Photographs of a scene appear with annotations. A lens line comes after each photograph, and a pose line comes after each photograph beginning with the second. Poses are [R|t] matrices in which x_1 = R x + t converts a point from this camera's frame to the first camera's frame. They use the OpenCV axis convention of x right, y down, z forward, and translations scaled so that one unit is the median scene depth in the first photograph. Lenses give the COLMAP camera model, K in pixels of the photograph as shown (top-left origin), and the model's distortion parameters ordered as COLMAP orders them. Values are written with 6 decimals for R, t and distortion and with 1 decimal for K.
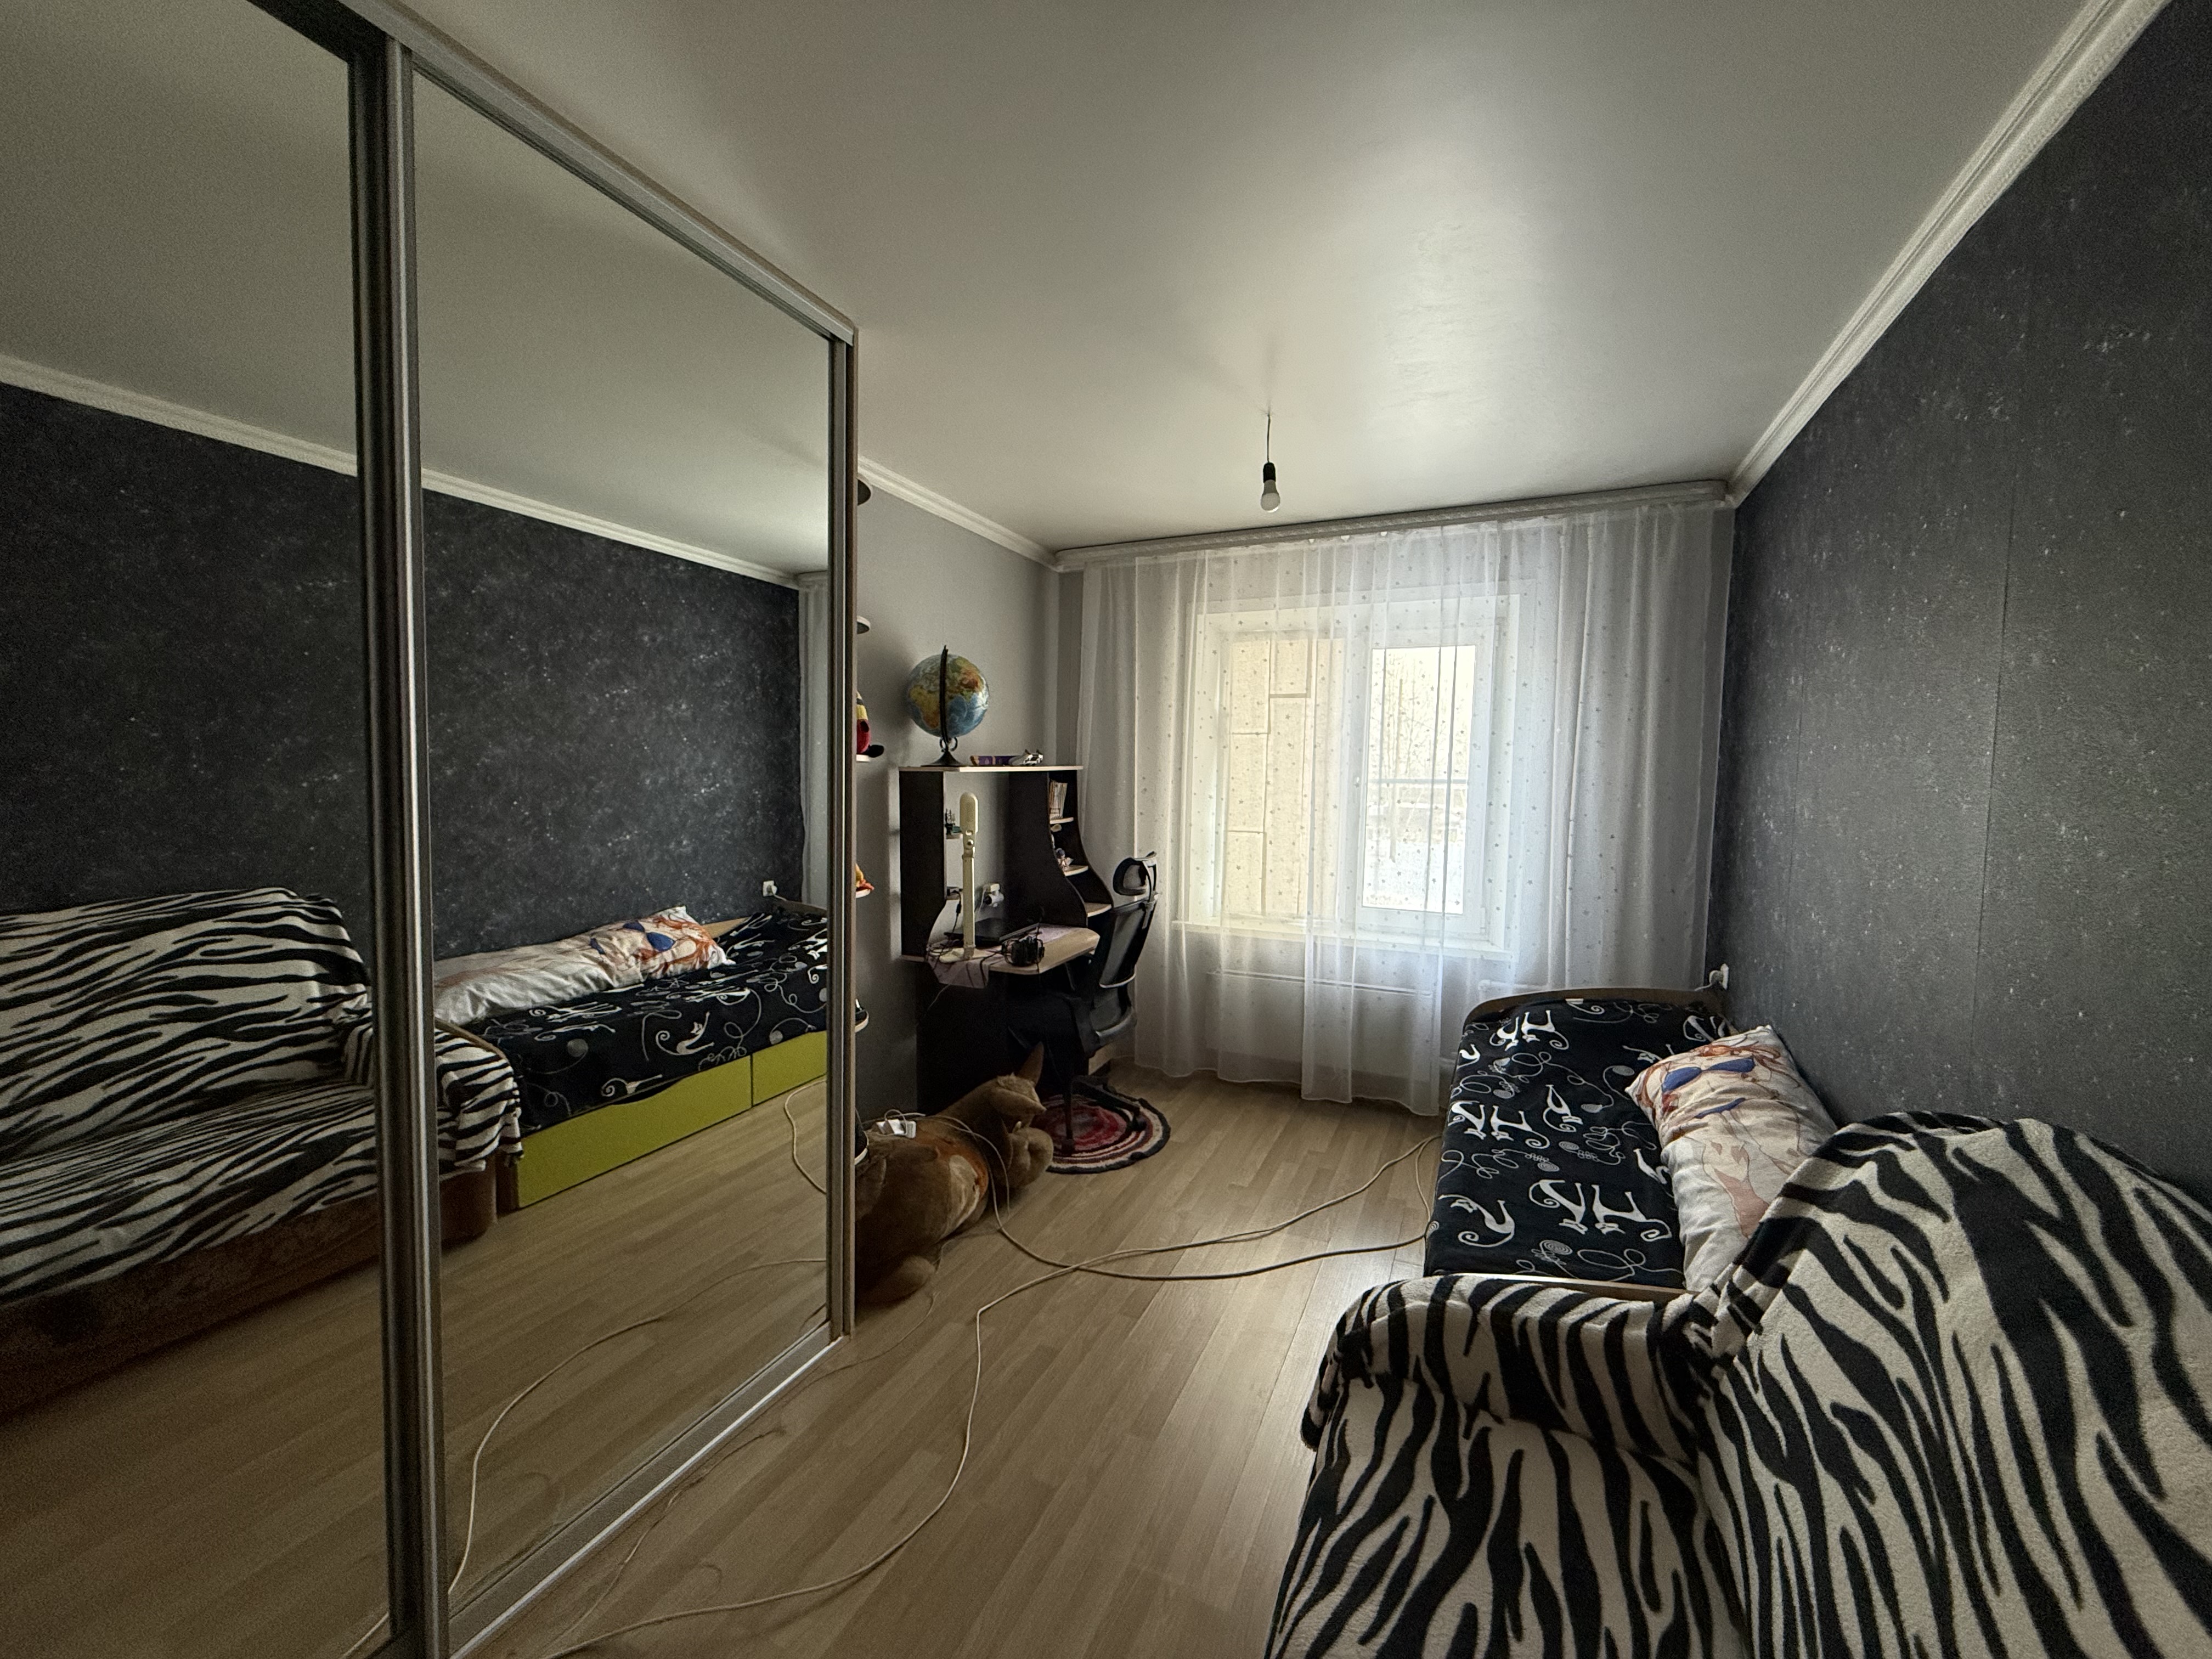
lens RADIAL K [[878.7, 0, 1106.7], [0, 878.7, 828.2], [0, 0, 1]] dist [0.000723, 0.000056]
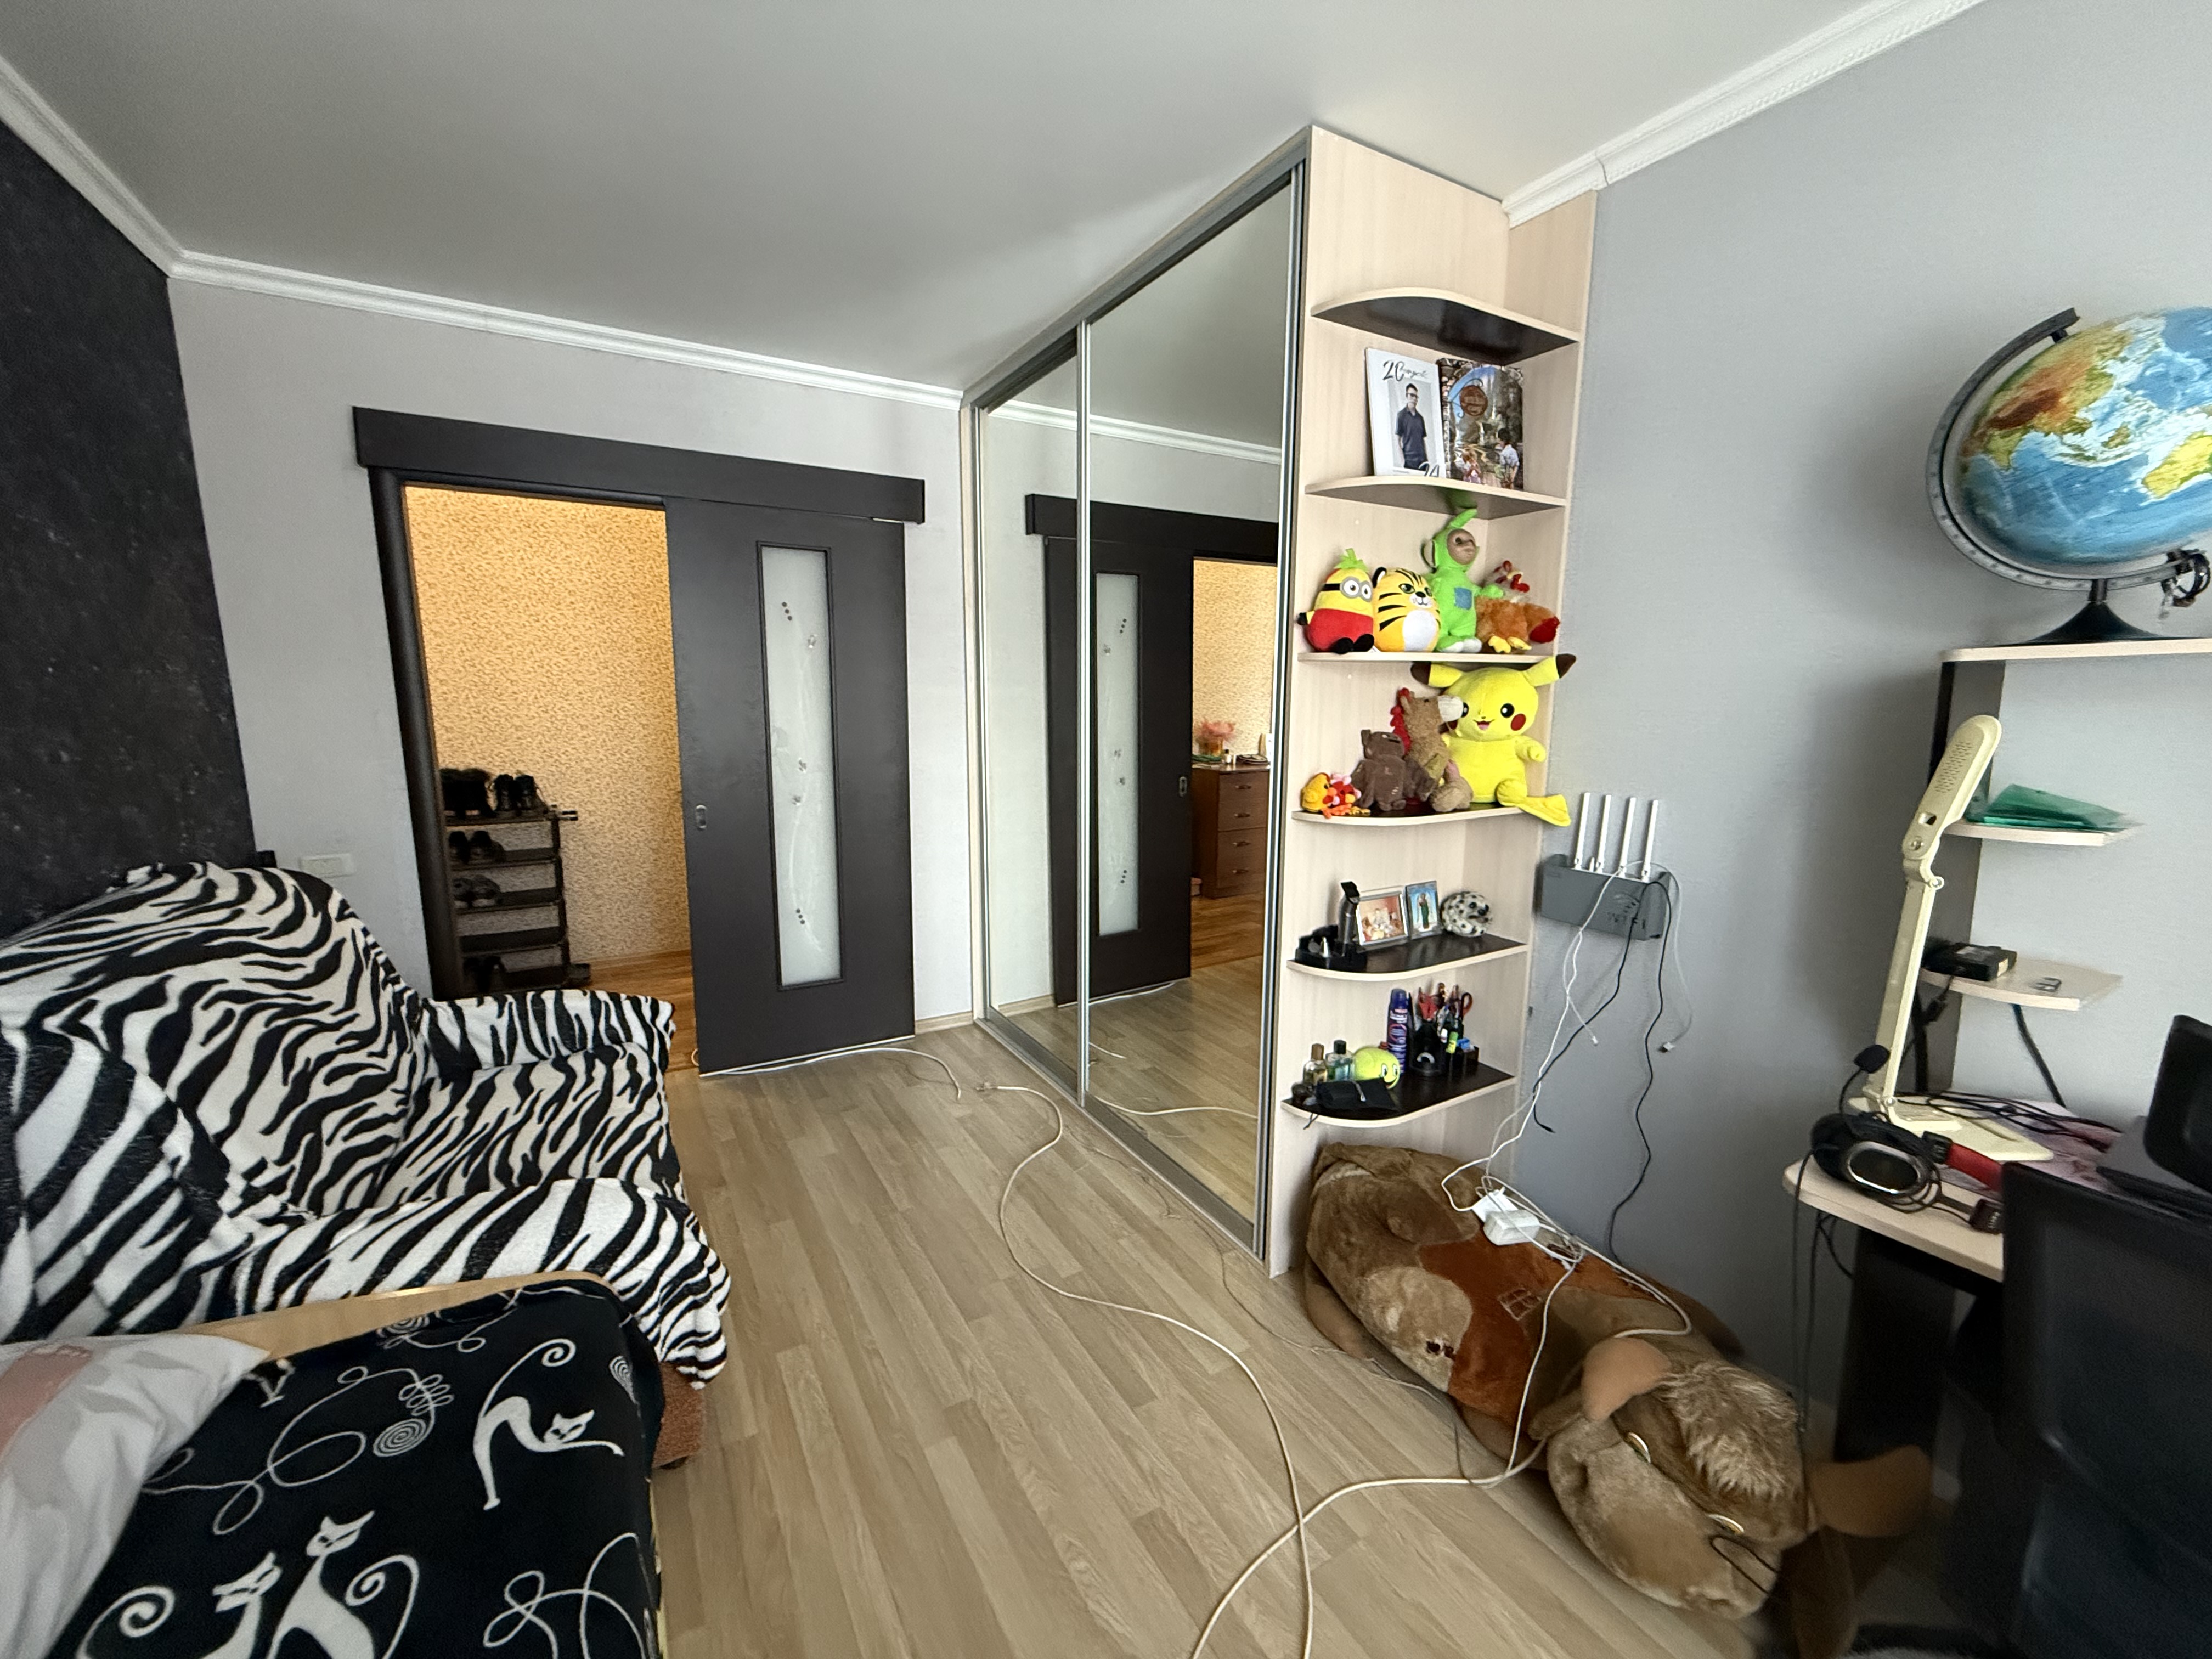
lens RADIAL K [[878.7, 0, 1104.7], [0, 878.7, 826.7], [0, 0, 1]] dist [0.000723, 0.000056]
pose [[-0.578884, 0.105964, -0.808496, 0.803813], [-0.066394, 0.982103, 0.176256, -0.089205], [0.812702, 0.155711, -0.561488, 1.981058]]
